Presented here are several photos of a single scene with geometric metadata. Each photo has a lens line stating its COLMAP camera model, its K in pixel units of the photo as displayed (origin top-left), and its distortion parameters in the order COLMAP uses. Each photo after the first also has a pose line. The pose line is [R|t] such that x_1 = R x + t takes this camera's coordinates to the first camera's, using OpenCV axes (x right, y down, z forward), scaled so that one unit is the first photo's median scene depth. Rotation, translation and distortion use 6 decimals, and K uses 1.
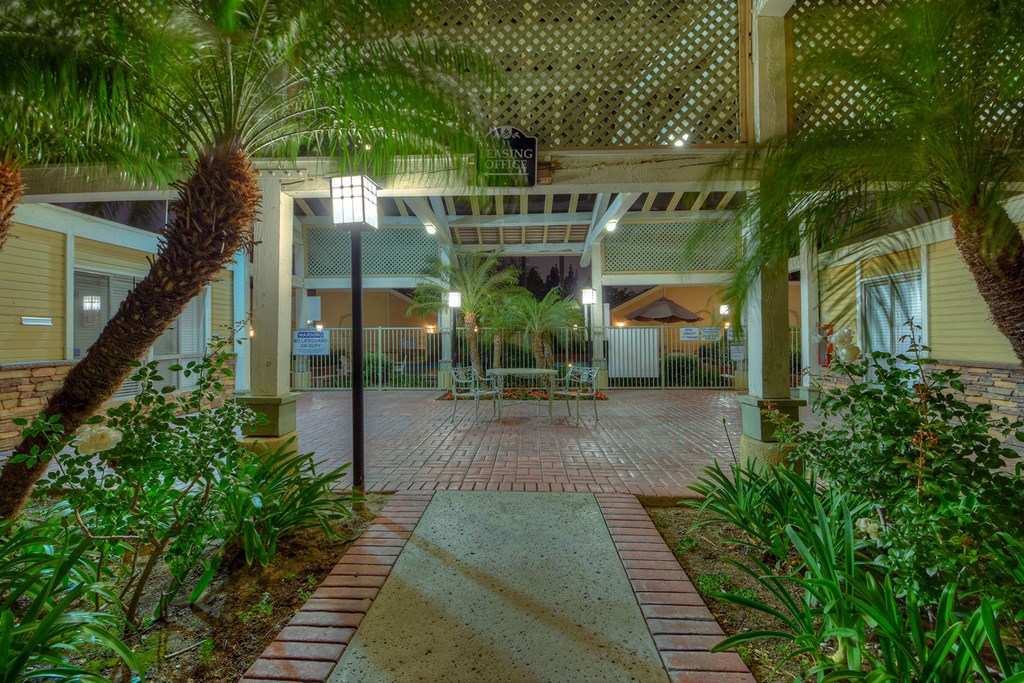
lens RADIAL K [[463.8, 0, 515.3], [0, 463.8, 337.3], [0, 0, 1]] dist [-0.003520, -0.000307]
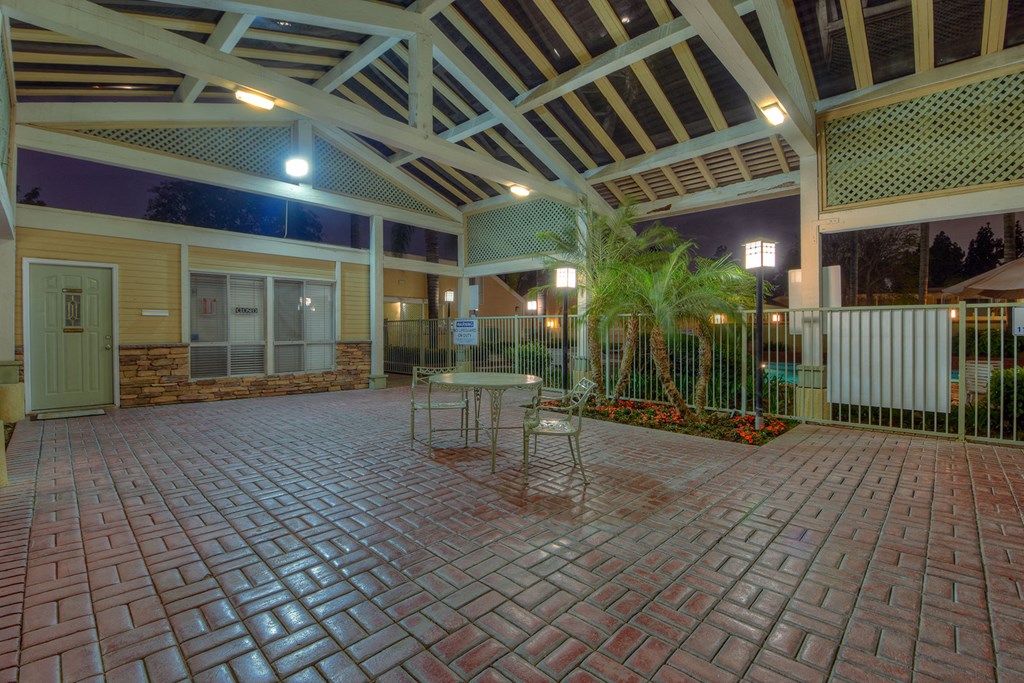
lens RADIAL K [[463.8, 0, 511.2], [0, 463.8, 335.7], [0, 0, 1]] dist [-0.003520, -0.000307]
pose [[0.736987, 0.016348, -0.675709, 0.363814], [-0.005350, 0.999817, 0.018354, 0.000847], [0.675885, -0.009912, 0.736940, 0.427365]]
